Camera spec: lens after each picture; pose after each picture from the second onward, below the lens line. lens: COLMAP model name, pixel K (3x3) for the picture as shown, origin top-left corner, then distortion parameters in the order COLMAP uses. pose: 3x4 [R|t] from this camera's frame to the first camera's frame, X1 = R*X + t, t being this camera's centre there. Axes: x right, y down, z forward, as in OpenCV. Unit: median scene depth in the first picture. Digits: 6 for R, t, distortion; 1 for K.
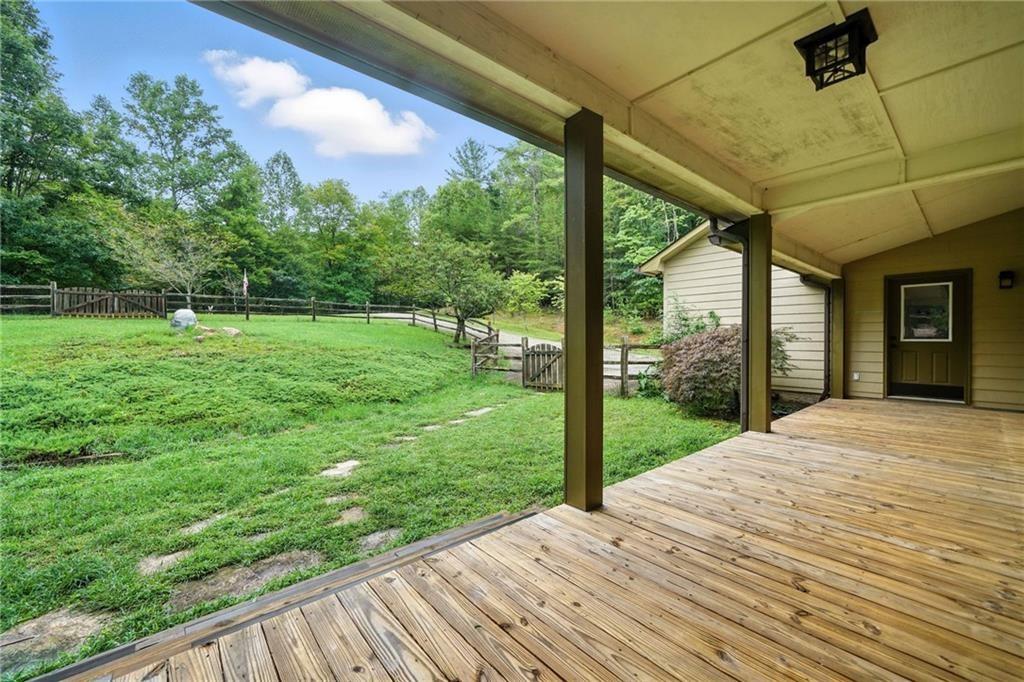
lens RADIAL K [[406.7, 0, 512.0], [0, 406.7, 341.0], [0, 0, 1]] dist [0.000167, 0.000004]
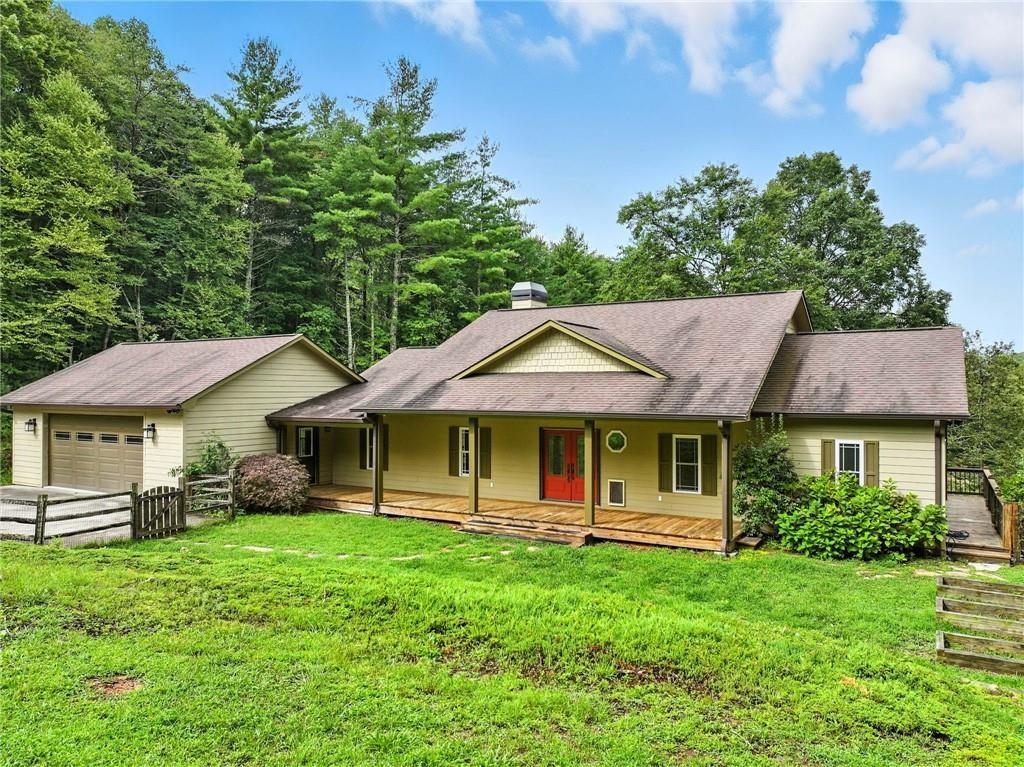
lens RADIAL K [[740.3, 0, 512.0], [0, 740.3, 383.5], [0, 0, 1]] dist [0.007648, 0.005004]
pose [[-0.319715, 0.004699, 0.947502, -1.824859], [0.006458, 0.999975, -0.002780, -0.223265], [-0.947492, 0.005230, -0.319738, 0.773240]]
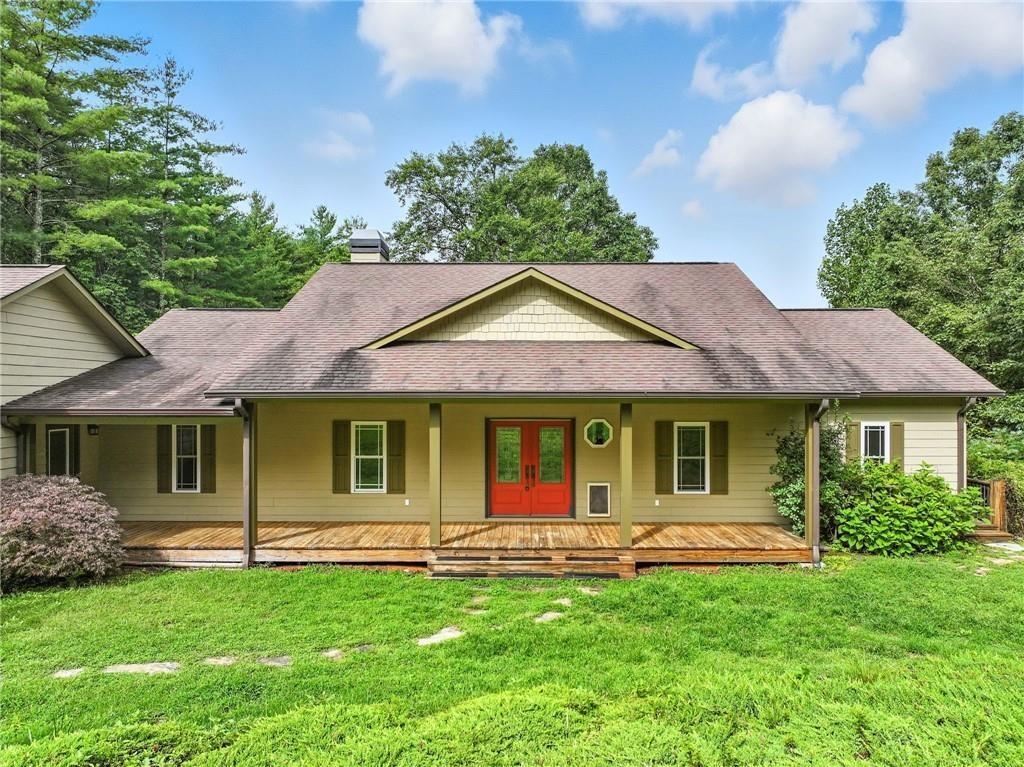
lens RADIAL K [[740.3, 0, 512.0], [0, 740.3, 383.5], [0, 0, 1]] dist [0.007648, 0.005004]
pose [[-0.760574, 0.005063, 0.649232, -0.903625], [0.002349, 0.999985, -0.005046, -0.167948], [-0.649247, -0.002313, -0.760574, 1.147897]]
